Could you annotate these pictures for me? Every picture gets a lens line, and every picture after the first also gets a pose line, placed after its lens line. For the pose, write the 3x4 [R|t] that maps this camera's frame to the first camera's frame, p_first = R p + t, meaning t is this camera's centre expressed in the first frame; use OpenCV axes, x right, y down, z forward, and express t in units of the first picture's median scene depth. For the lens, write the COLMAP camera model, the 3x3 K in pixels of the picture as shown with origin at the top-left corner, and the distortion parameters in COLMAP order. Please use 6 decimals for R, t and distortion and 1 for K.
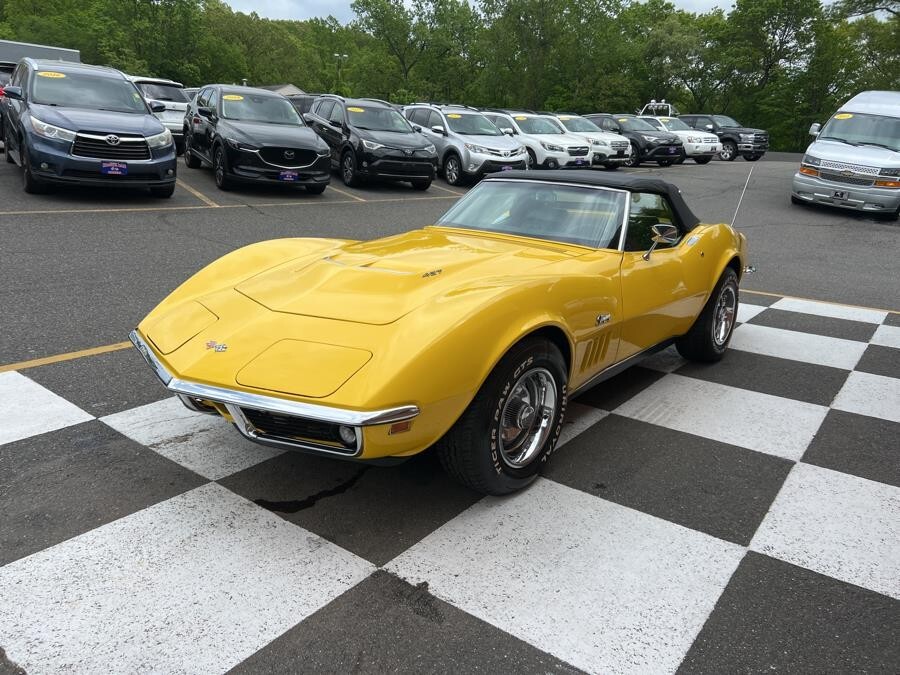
lens RADIAL K [[678.2, 0, 445.8], [0, 678.2, 335.3], [0, 0, 1]] dist [0.048378, -0.057222]
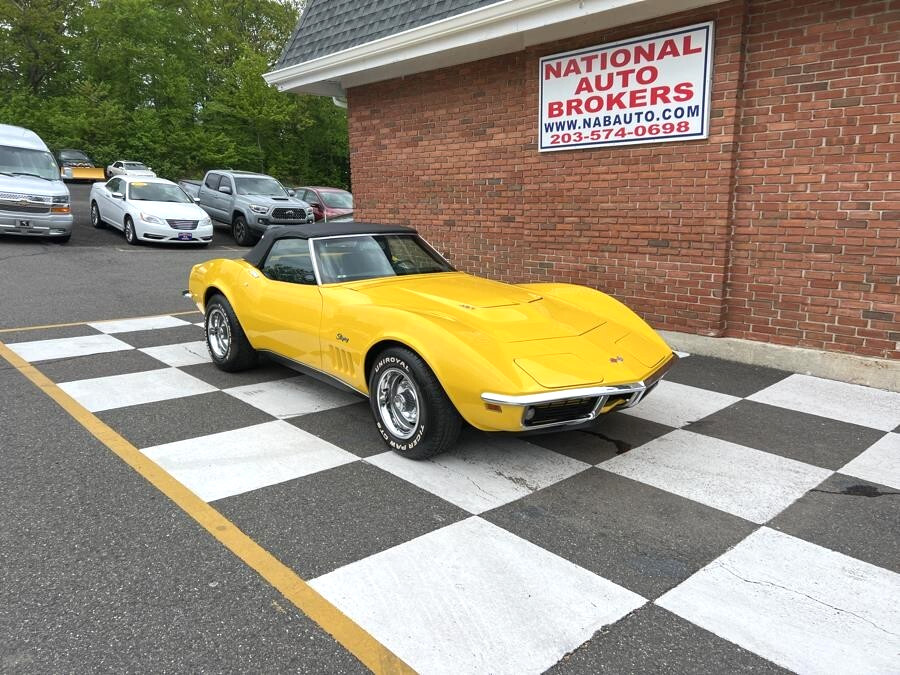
lens RADIAL K [[677.9, 0, 445.7], [0, 677.9, 340.5], [0, 0, 1]] dist [0.070037, -0.112709]
pose [[0.190301, -0.255175, 0.947983, -1.113073], [0.265443, 0.943036, 0.200558, -0.259431], [-0.945159, 0.213469, 0.247195, 0.601442]]
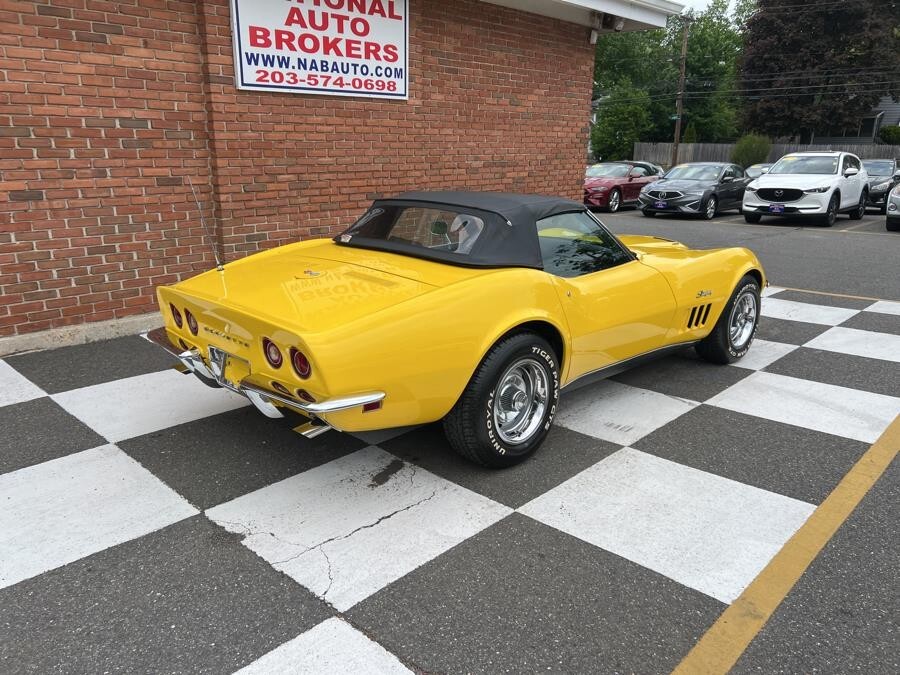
lens RADIAL K [[679.2, 0, 448.1], [0, 679.2, 340.3], [0, 0, 1]] dist [0.044438, -0.048739]
pose [[-0.991150, -0.092268, 0.095435, 0.145300], [-0.029962, 0.855881, 0.516305, -0.581585], [-0.129319, 0.508876, -0.851071, 2.027958]]
